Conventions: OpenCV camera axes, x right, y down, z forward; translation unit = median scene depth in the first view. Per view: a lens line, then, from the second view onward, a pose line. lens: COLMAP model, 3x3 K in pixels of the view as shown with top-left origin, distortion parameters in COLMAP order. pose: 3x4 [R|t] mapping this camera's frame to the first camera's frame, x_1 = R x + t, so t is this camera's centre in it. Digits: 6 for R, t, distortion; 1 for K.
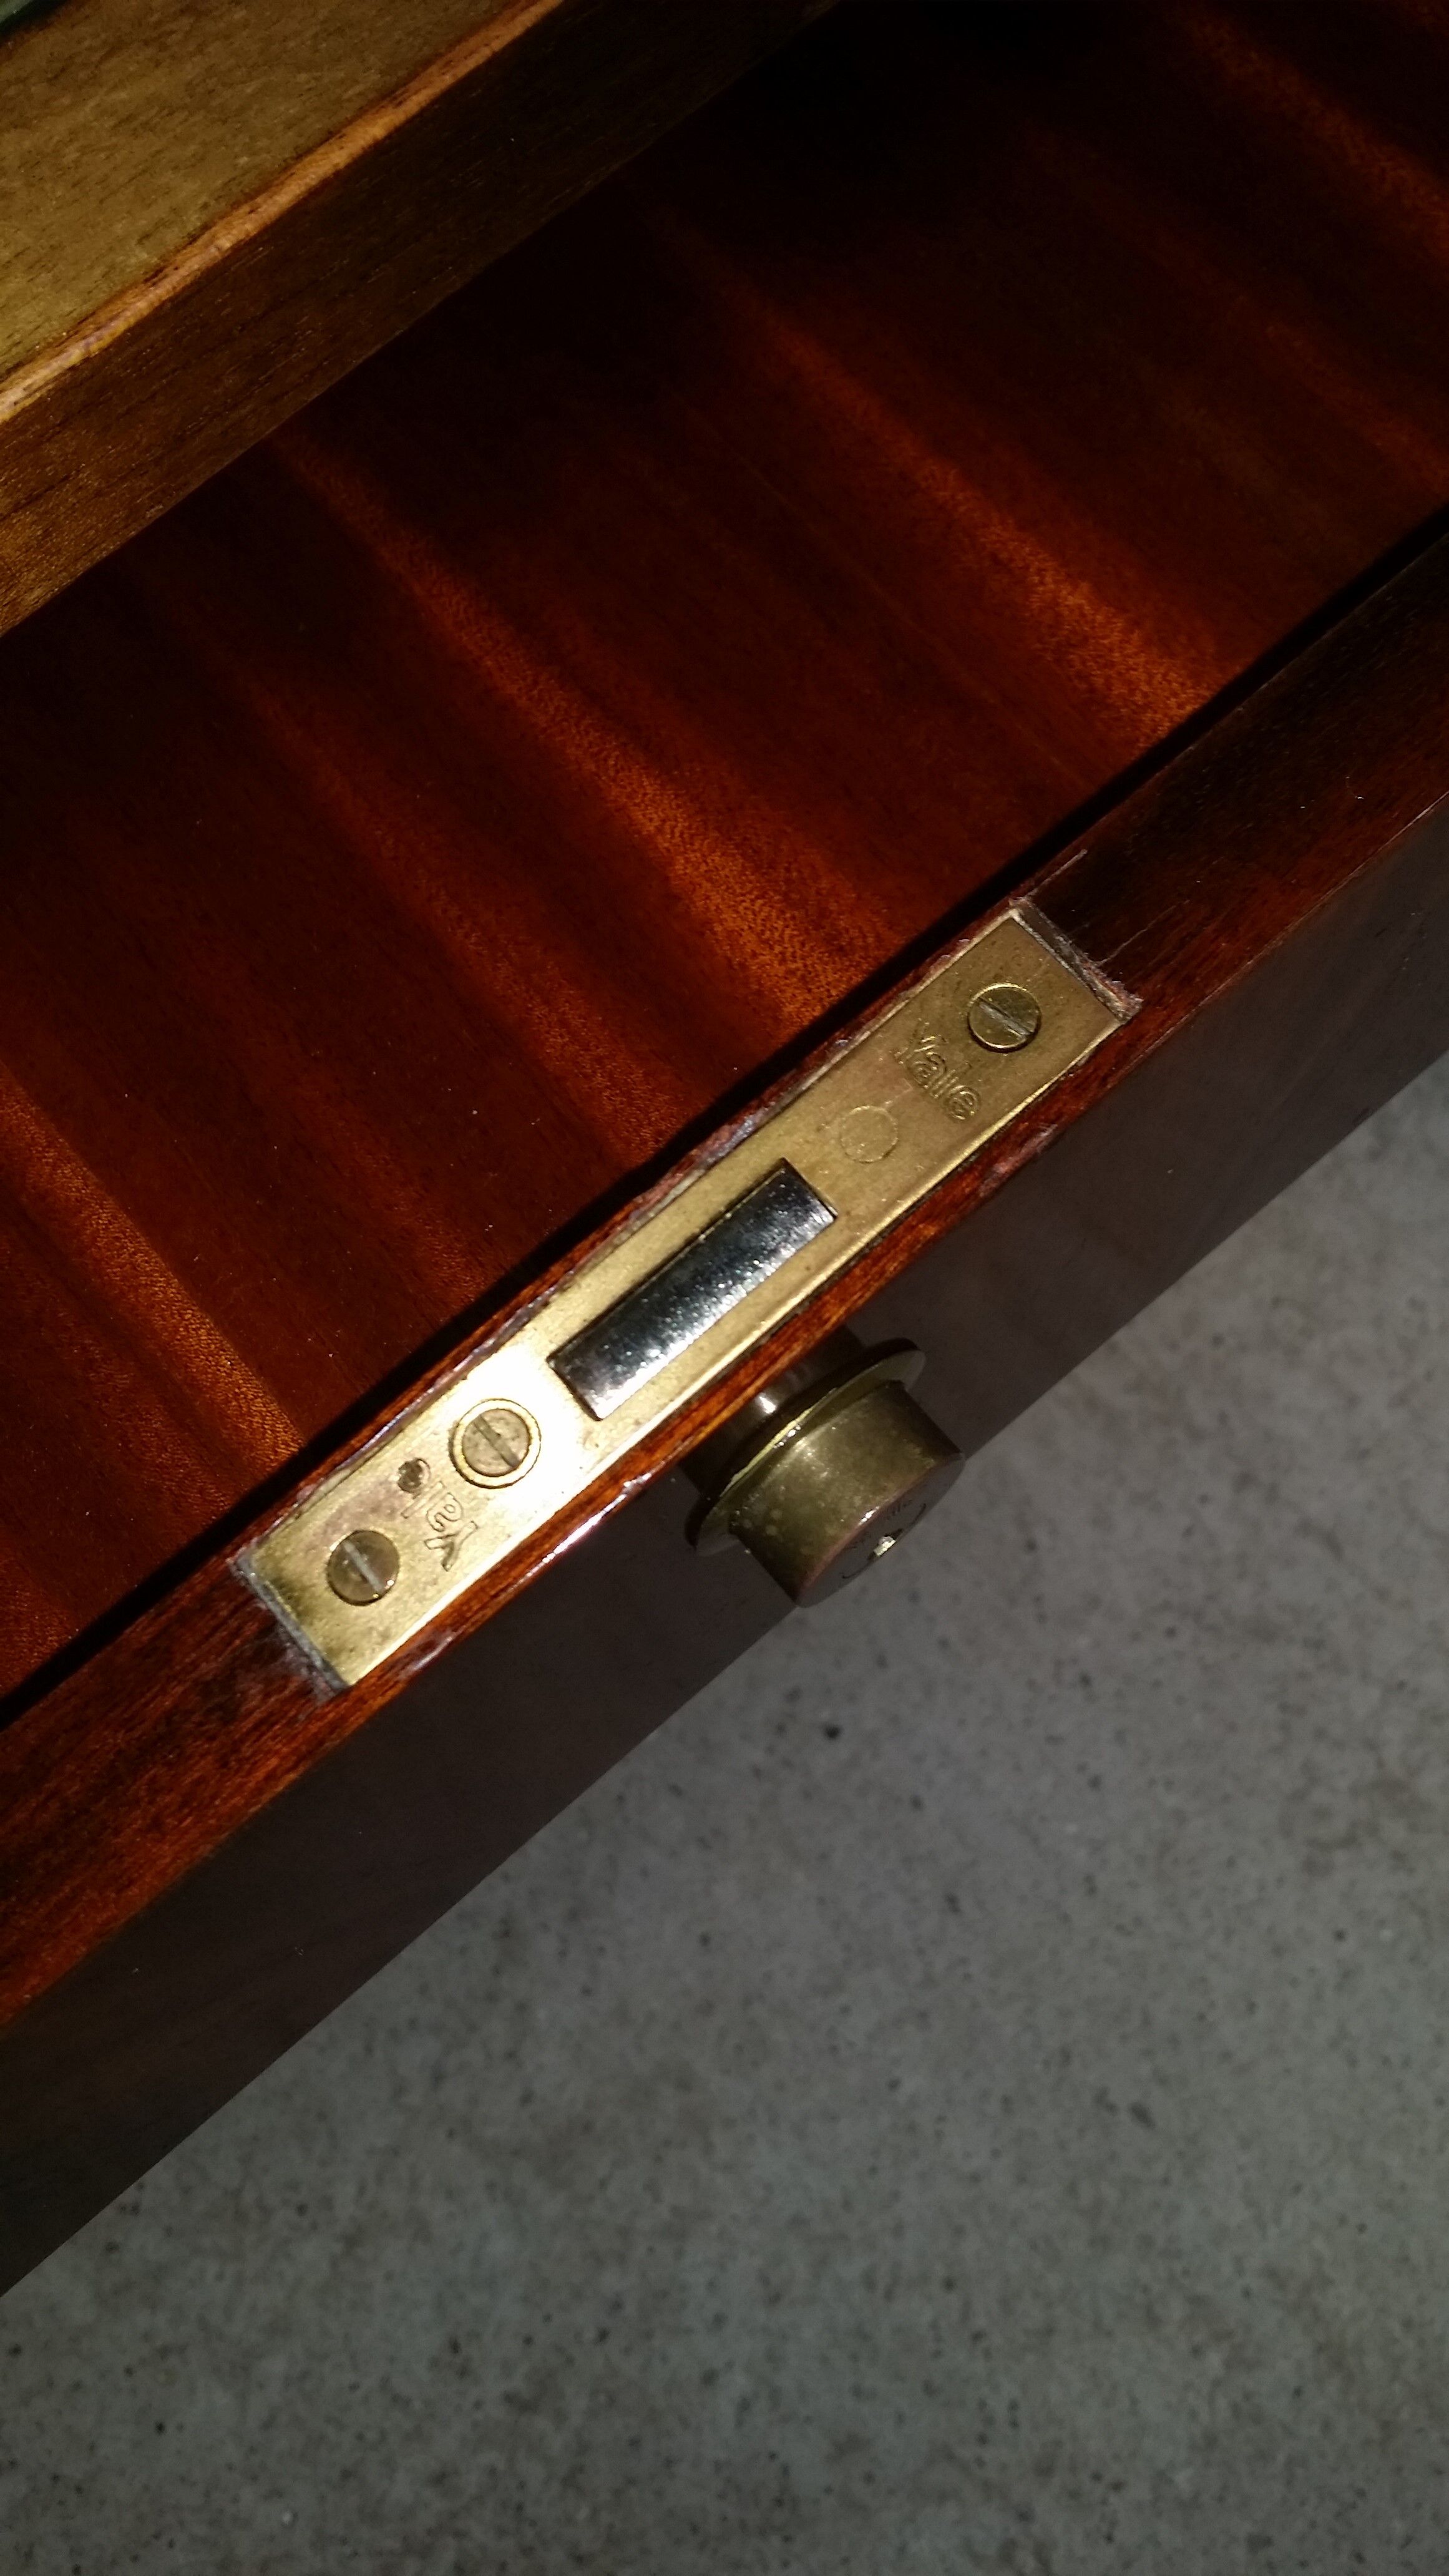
lens RADIAL K [[2325.4, 0, 784.7], [0, 2325.4, 1286.9], [0, 0, 1]] dist [0.126923, -0.307916]
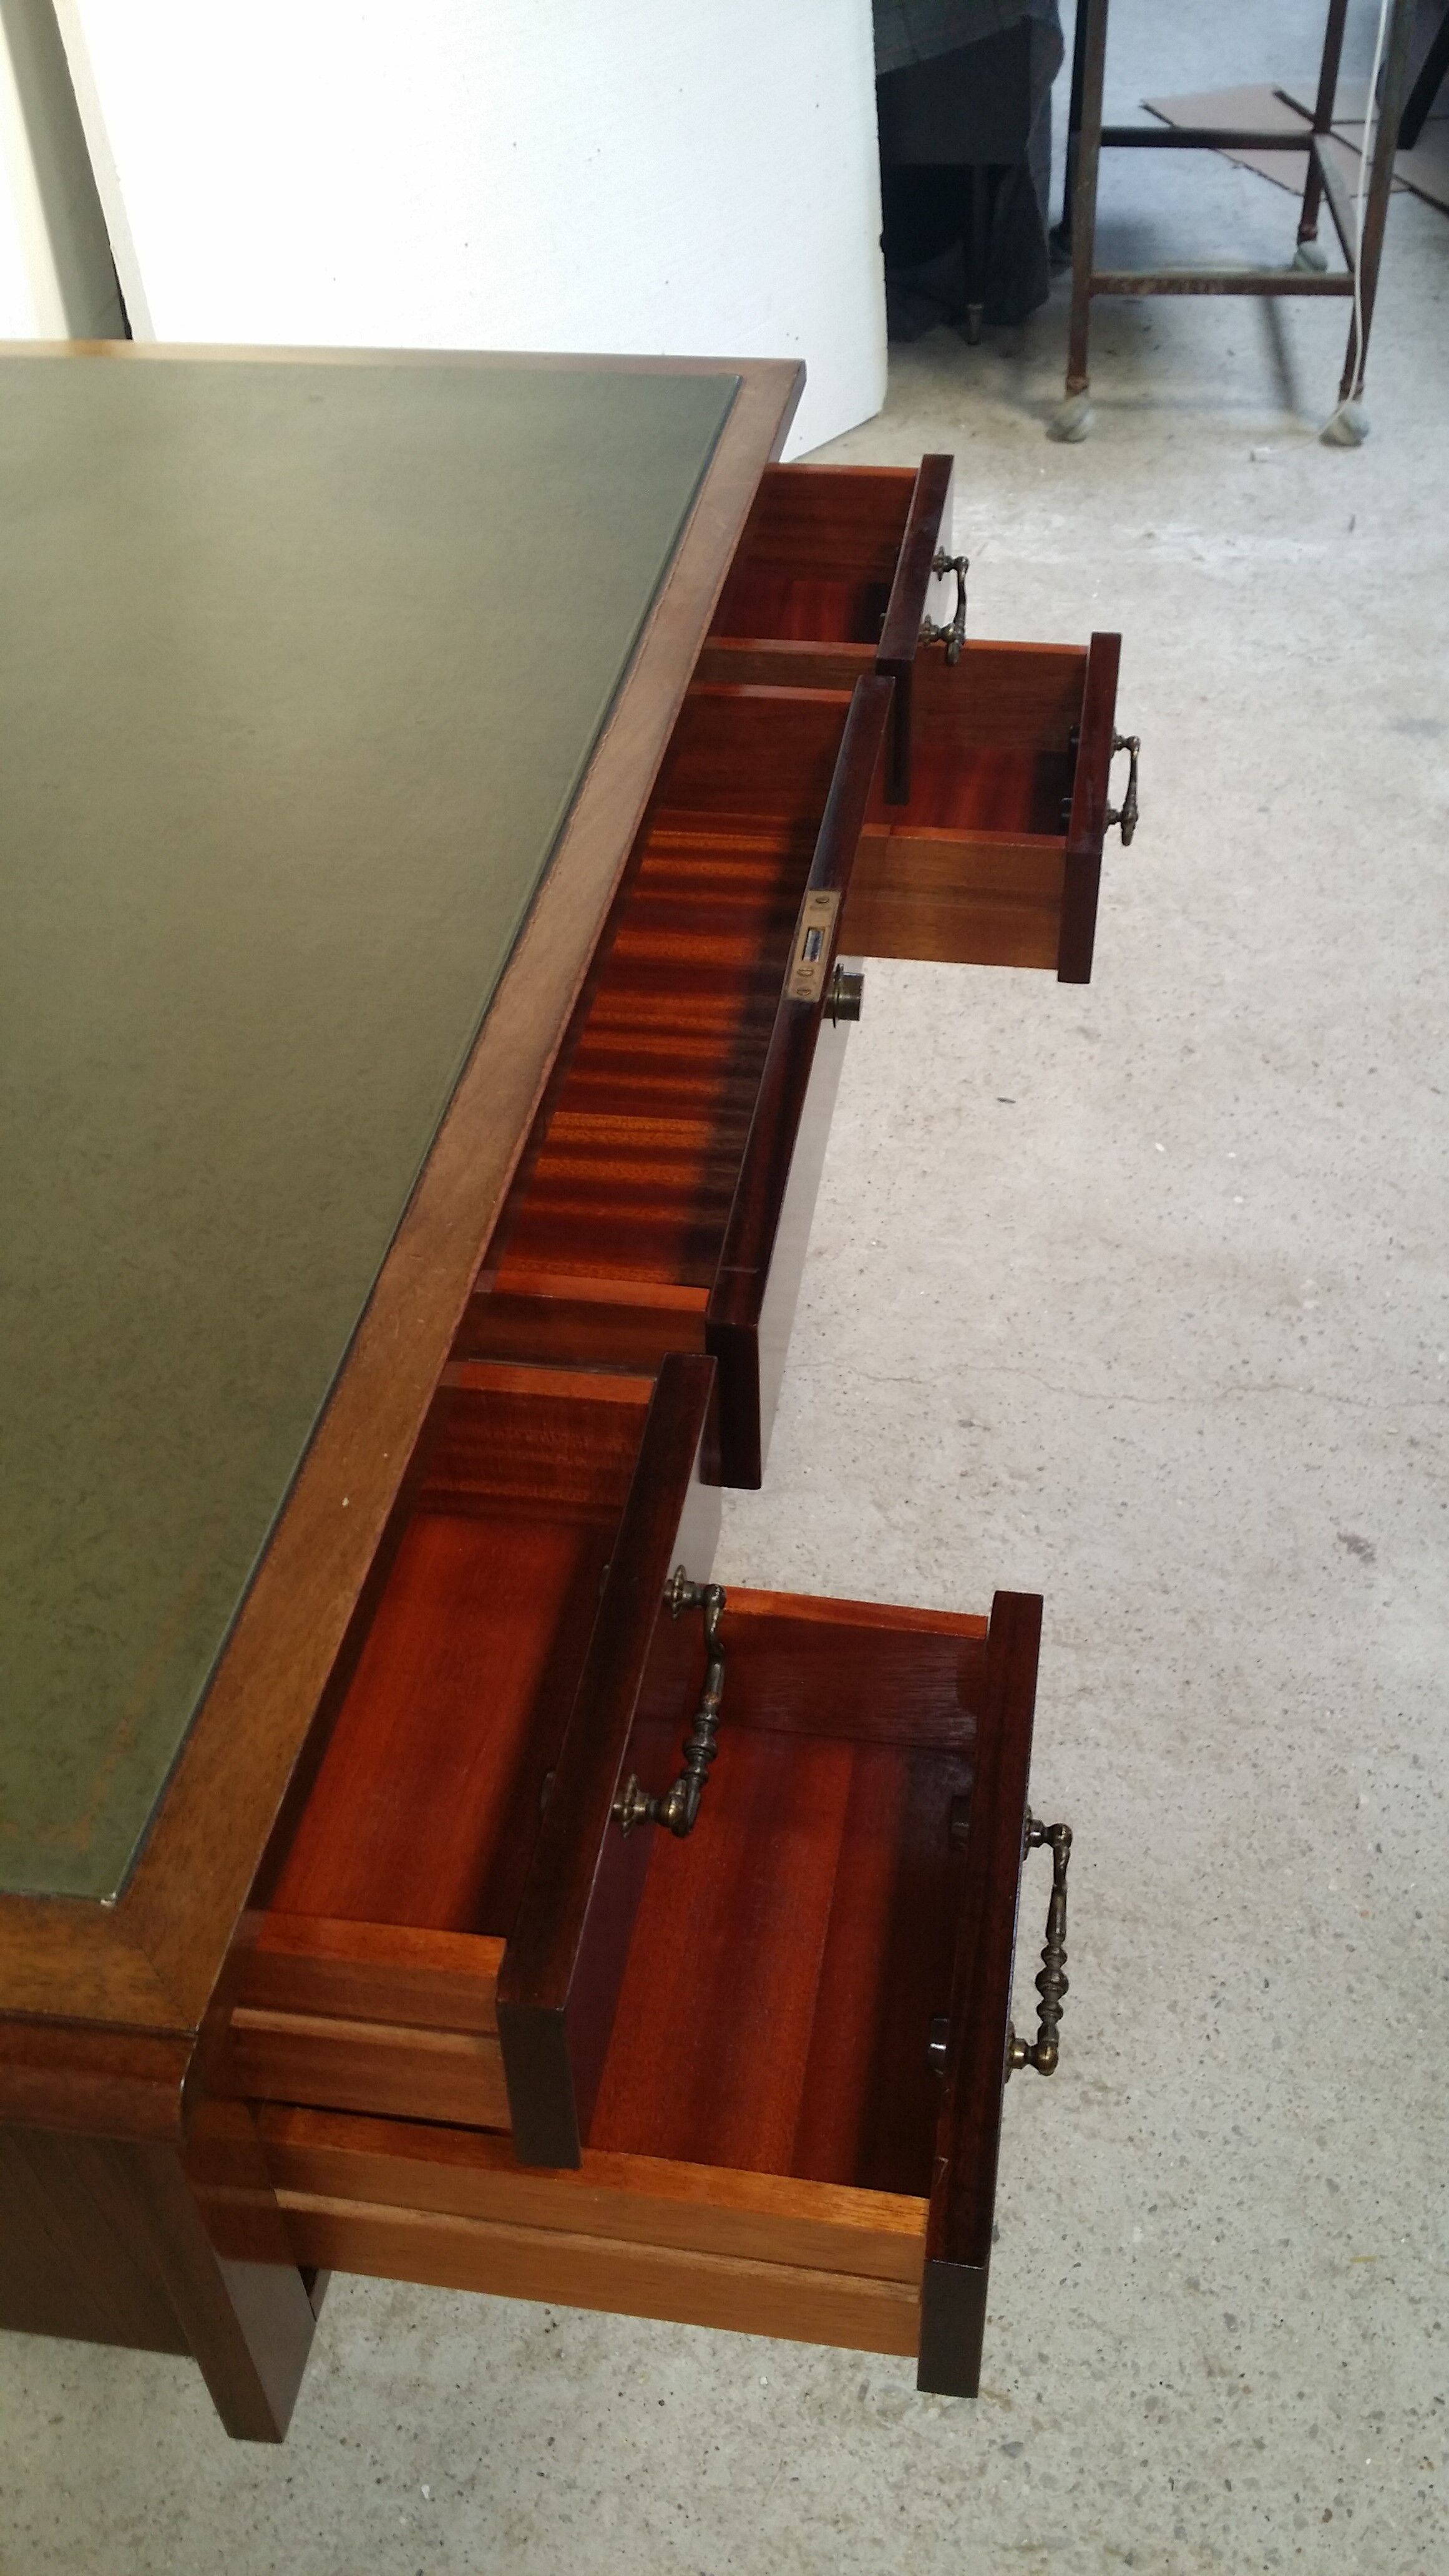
lens RADIAL K [[2324.0, 0, 777.0], [0, 2324.0, 1283.7], [0, 0, 1]] dist [0.080516, -0.184075]
pose [[0.737699, -0.361013, 0.570500, -0.793337], [0.618821, 0.699424, -0.357585, 0.555898], [-0.269928, 0.616827, 0.739367, -0.561032]]
